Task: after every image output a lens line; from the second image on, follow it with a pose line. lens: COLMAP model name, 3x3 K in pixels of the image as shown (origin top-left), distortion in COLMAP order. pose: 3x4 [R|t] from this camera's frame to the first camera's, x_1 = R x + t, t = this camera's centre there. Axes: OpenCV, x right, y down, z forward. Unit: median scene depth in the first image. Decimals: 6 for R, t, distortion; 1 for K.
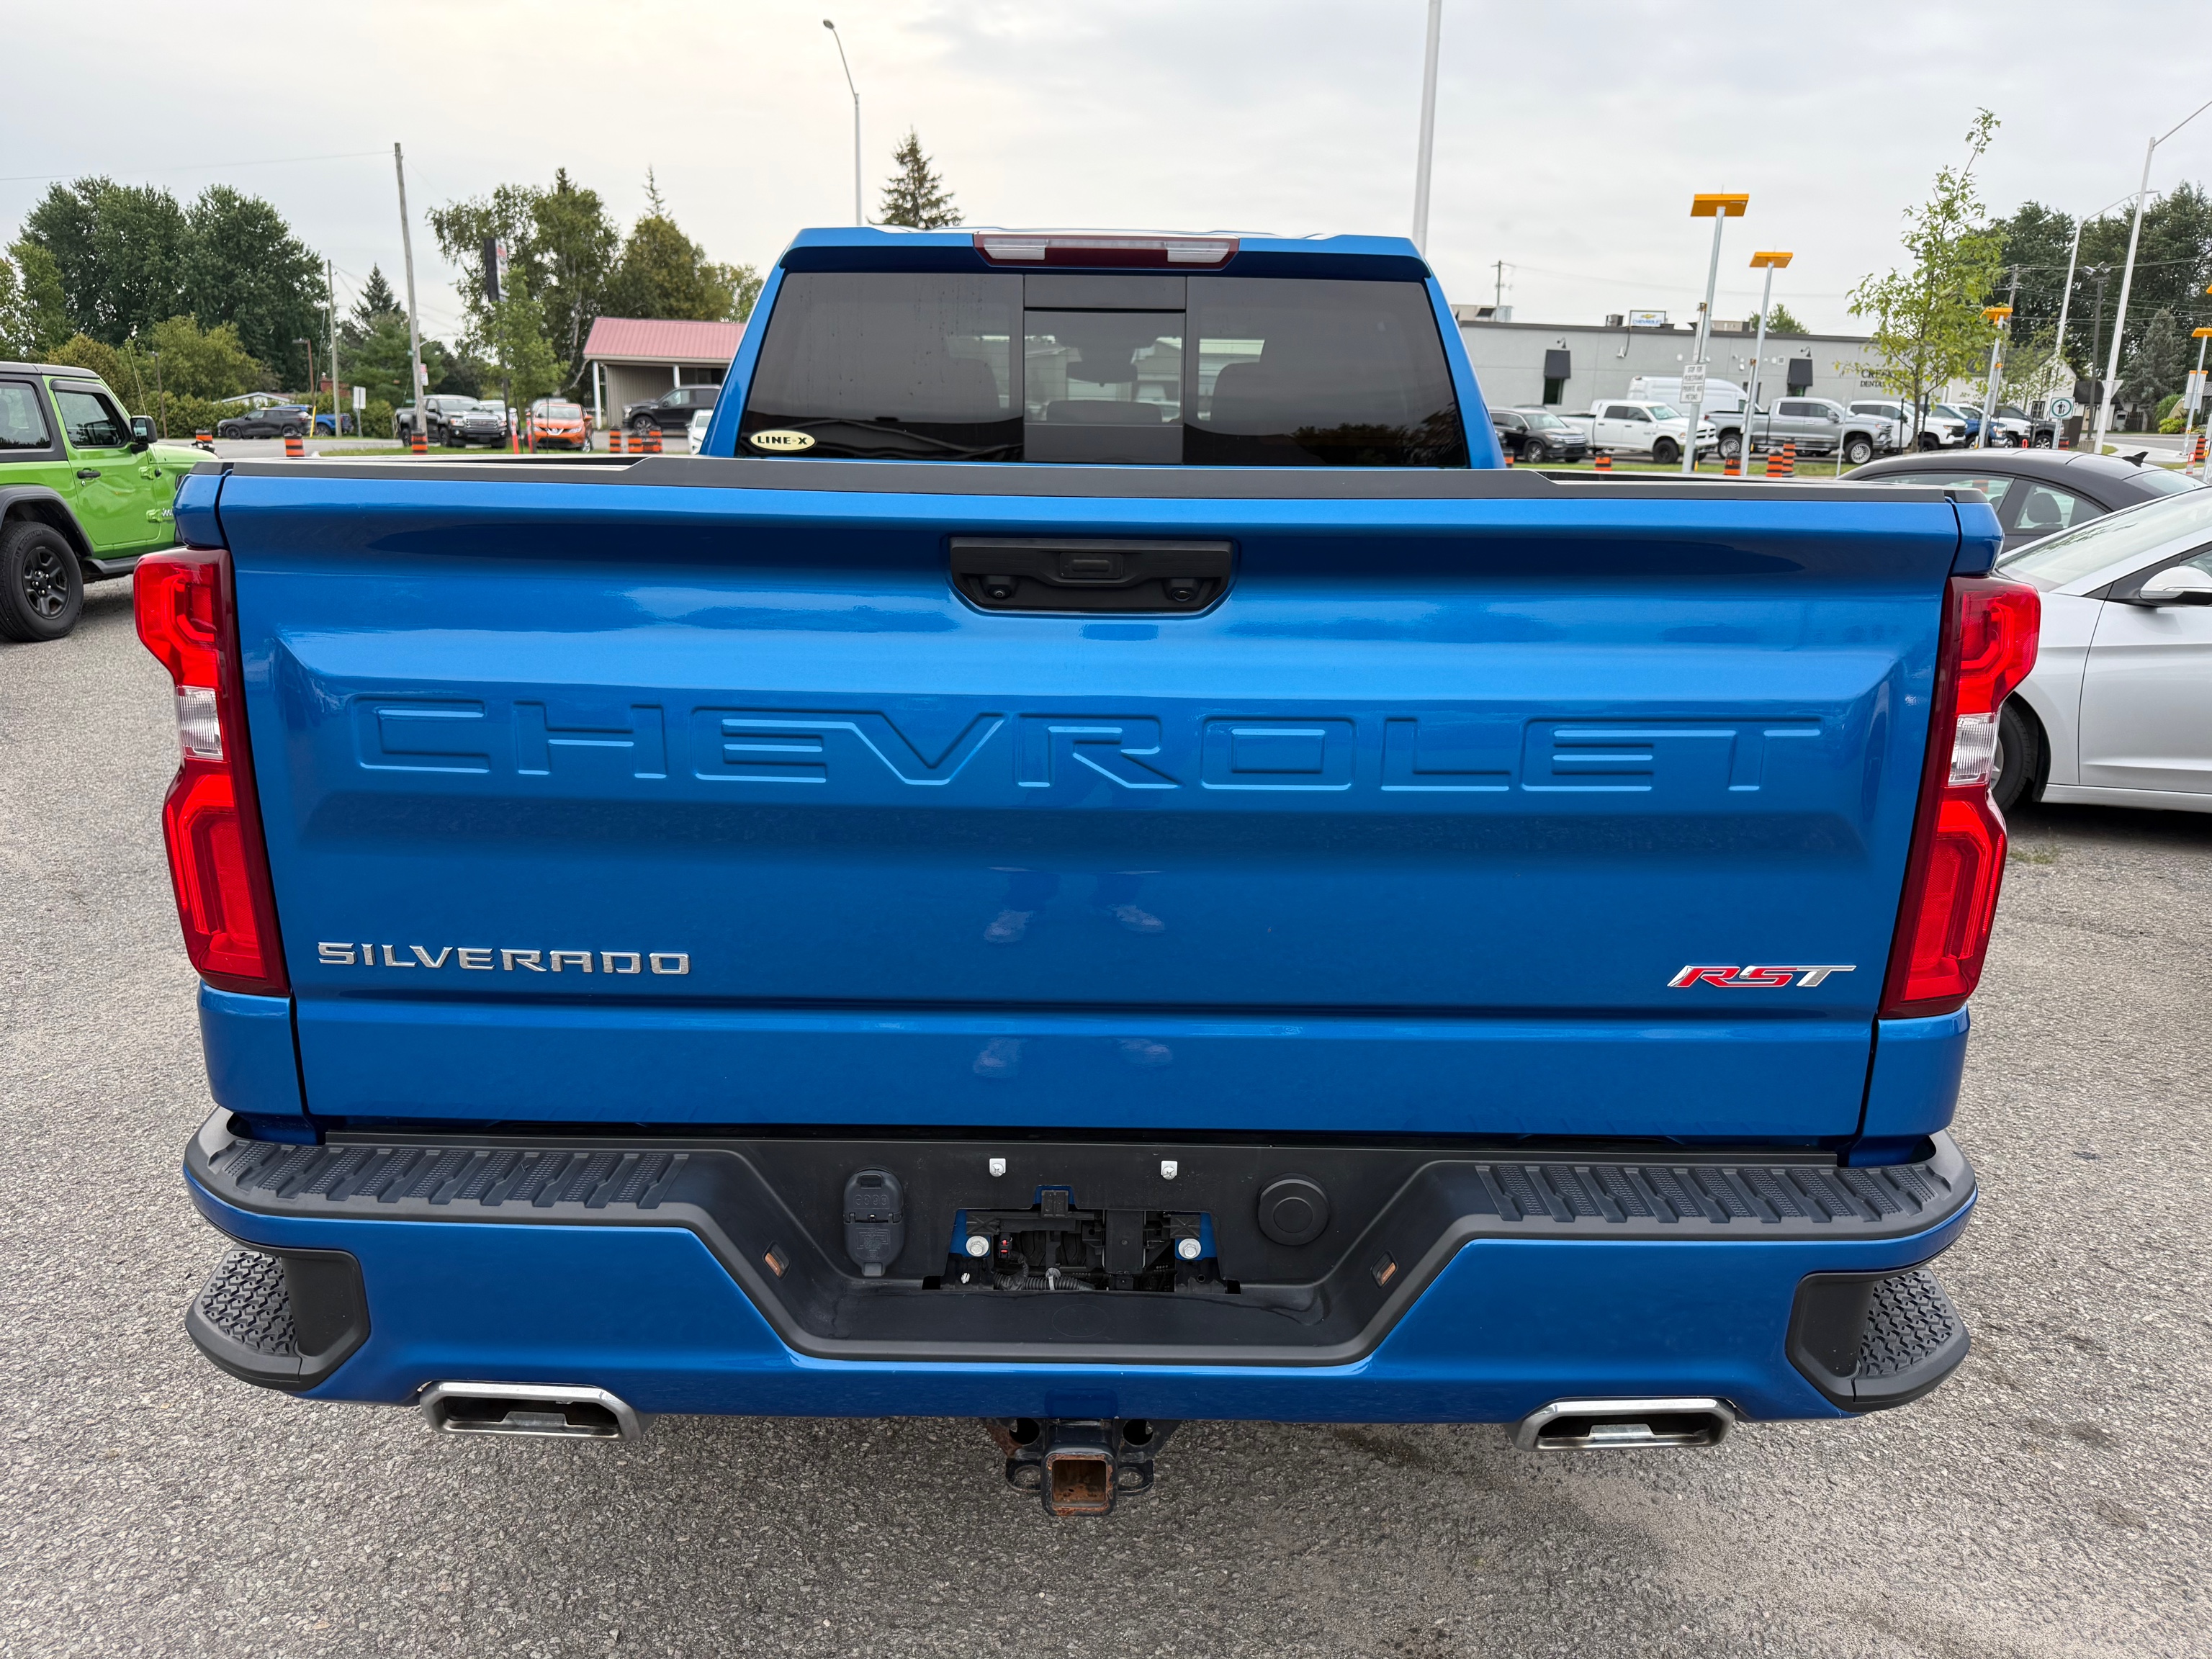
lens RADIAL K [[1643.5, 0, 1106.0], [0, 1643.5, 829.5], [0, 0, 1]] dist [0.104748, -0.189029]
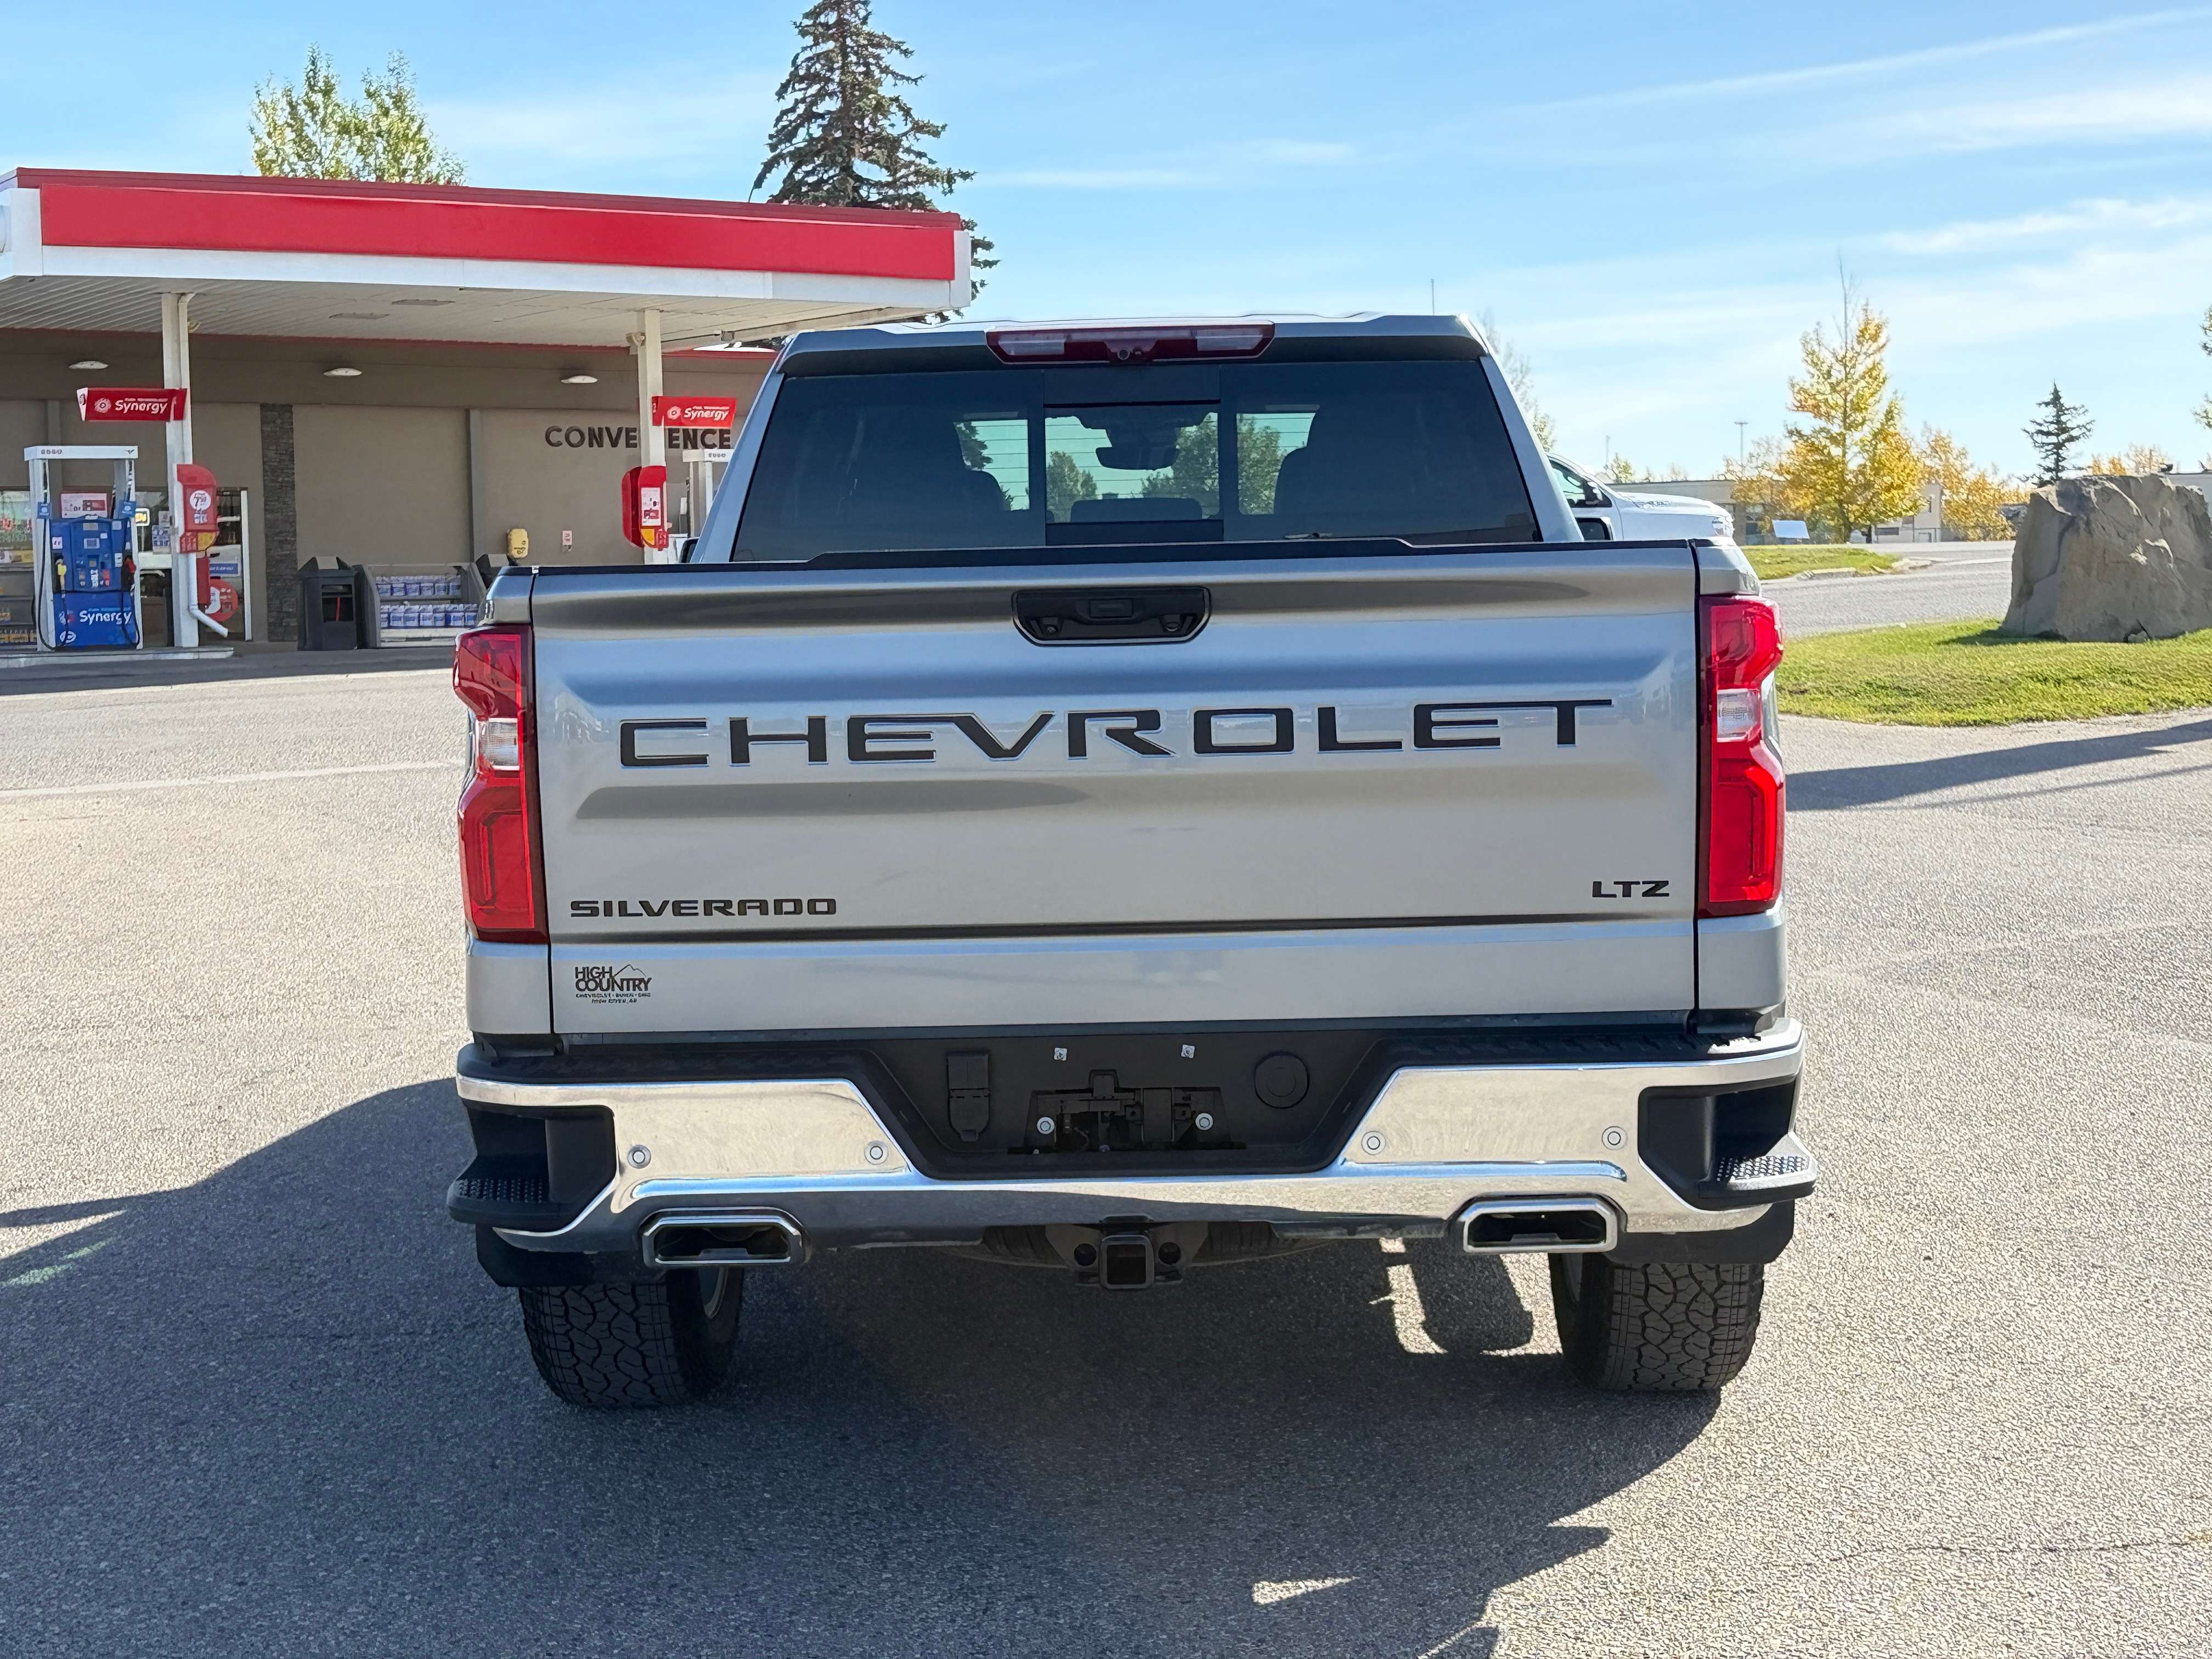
lens RADIAL K [[3305.9, 0, 1106.0], [0, 3305.9, 829.5], [0, 0, 1]] dist [0.290774, -1.221670]
pose [[0.998897, -0.039797, -0.024901, 0.046651], [0.035656, 0.988191, -0.149018, 0.416279], [0.030537, 0.147965, 0.988521, -1.674713]]
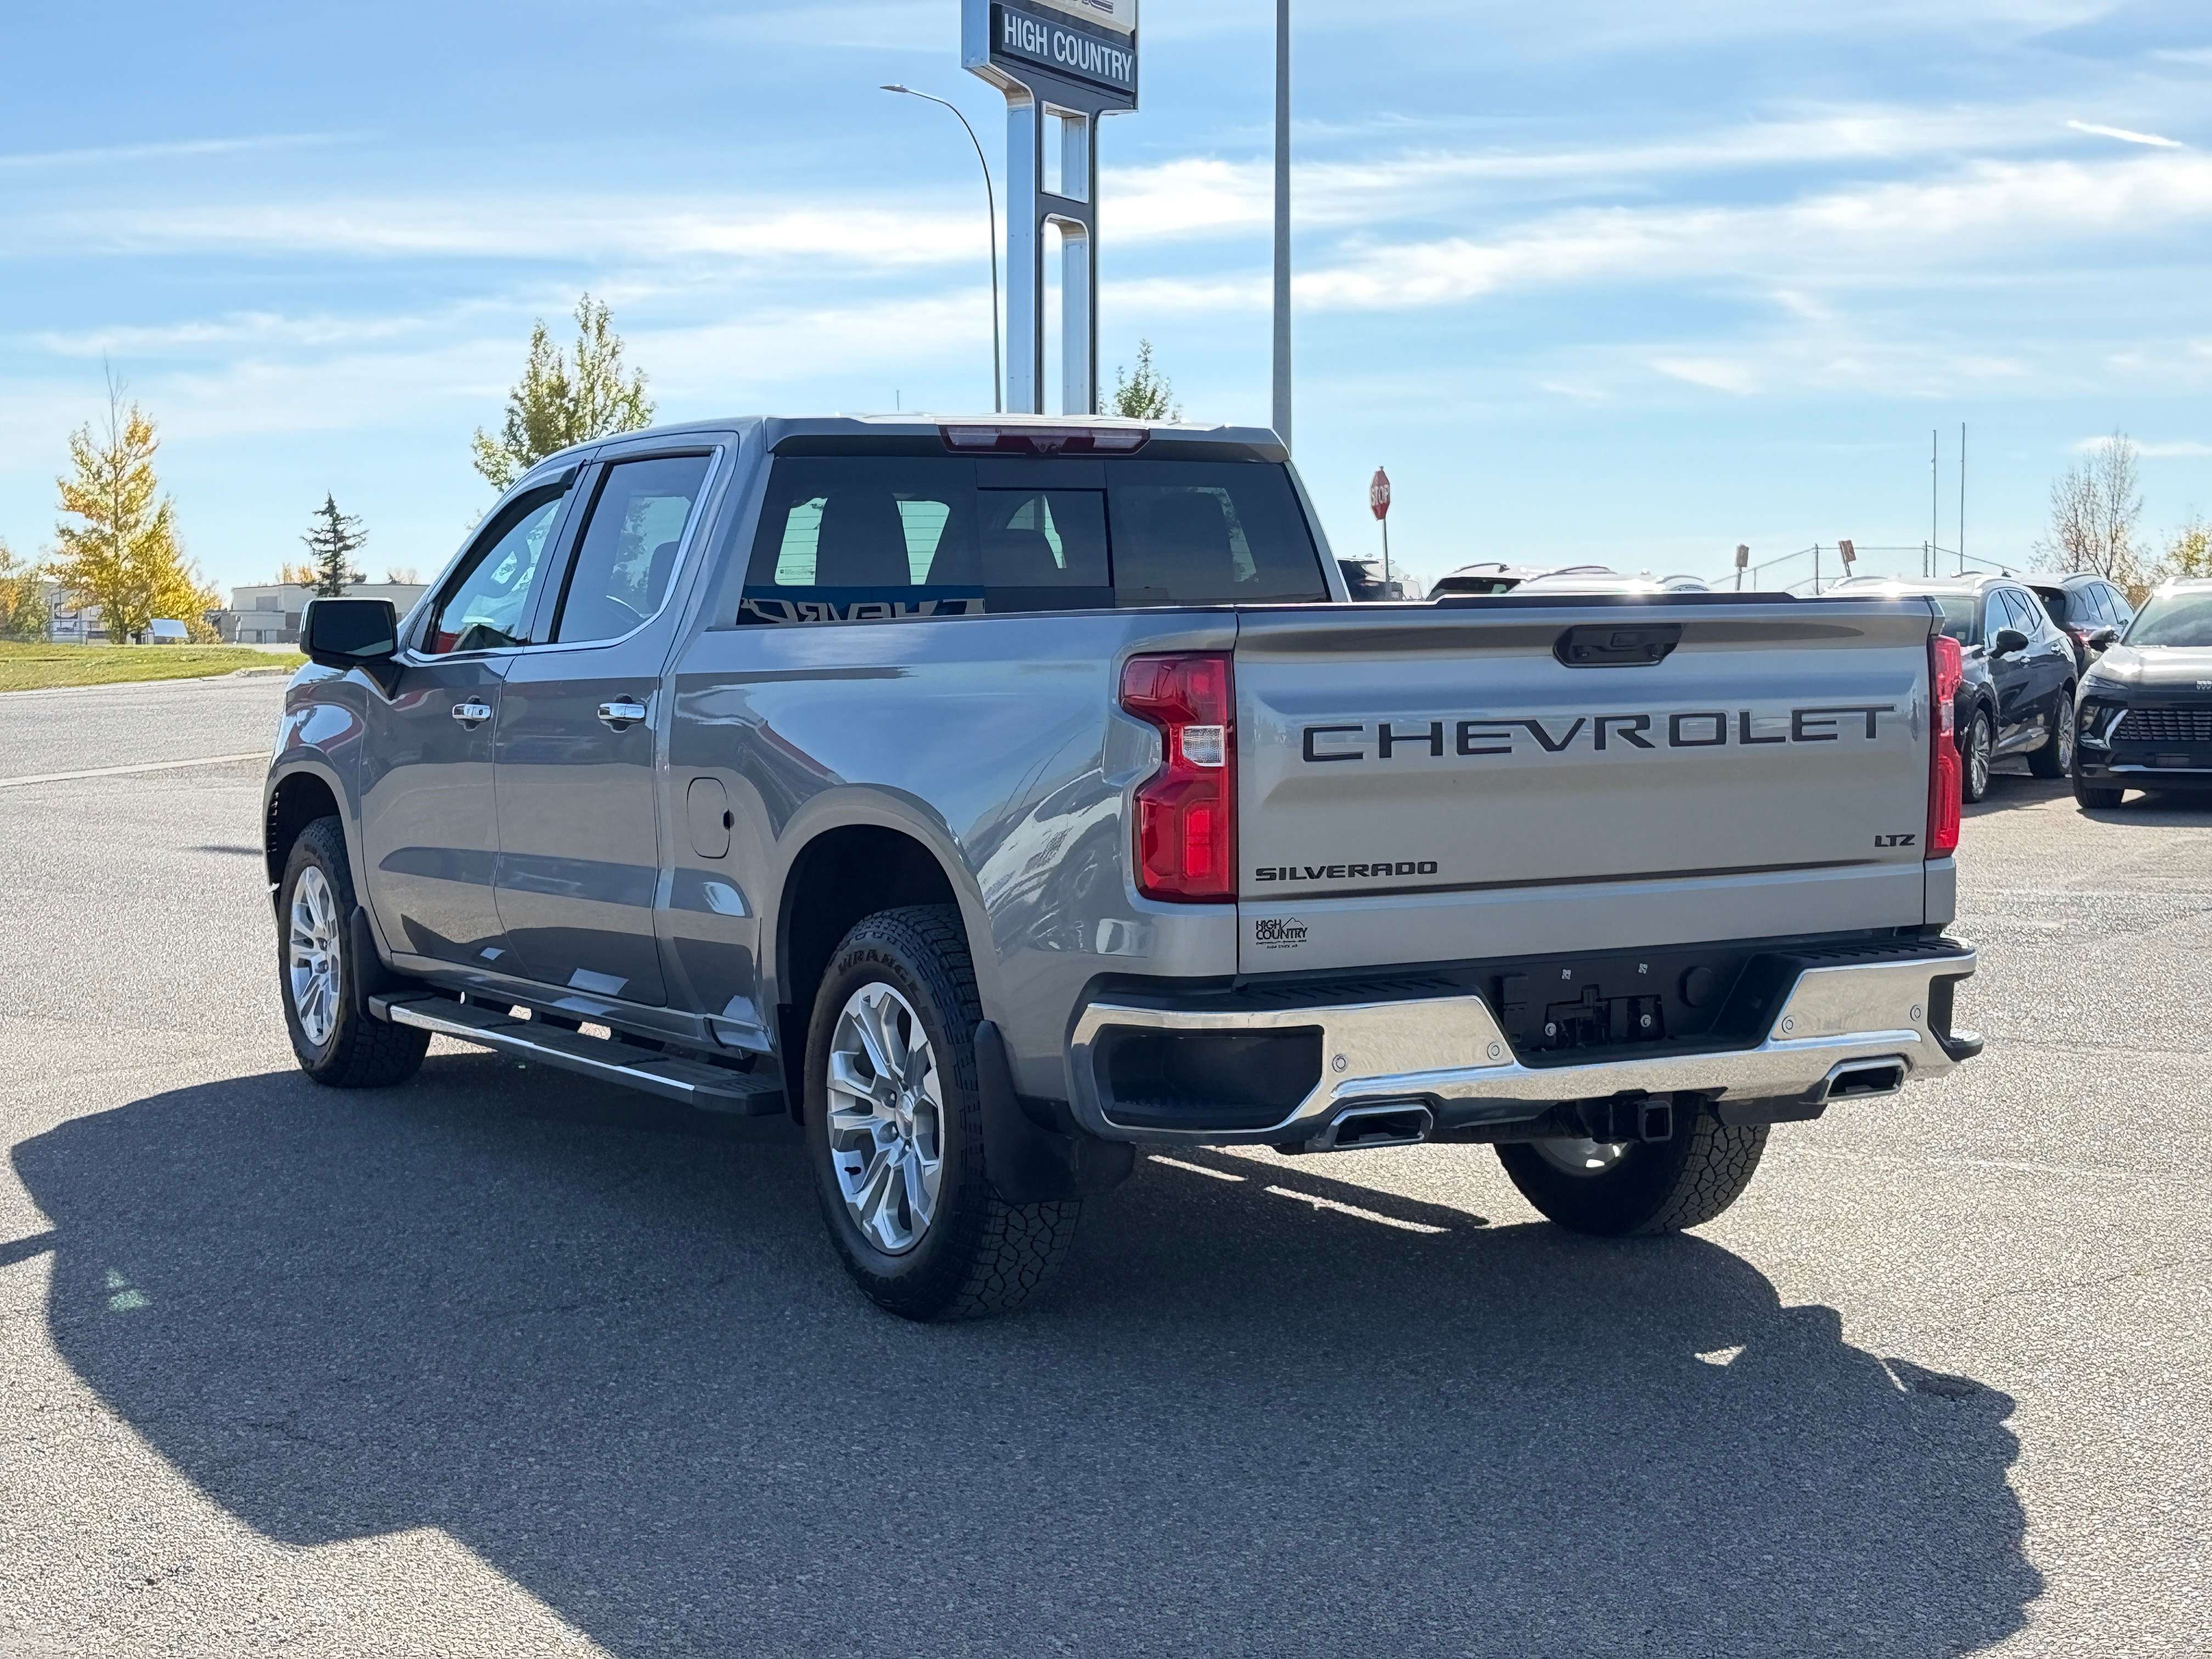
lens RADIAL K [[3305.9, 0, 1106.0], [0, 3305.9, 829.5], [0, 0, 1]] dist [0.290774, -1.221670]
pose [[0.874664, -0.060998, 0.480876, -2.193201], [0.141229, 0.981079, -0.132435, 0.446175], [-0.463699, 0.183750, 0.866729, -1.903642]]
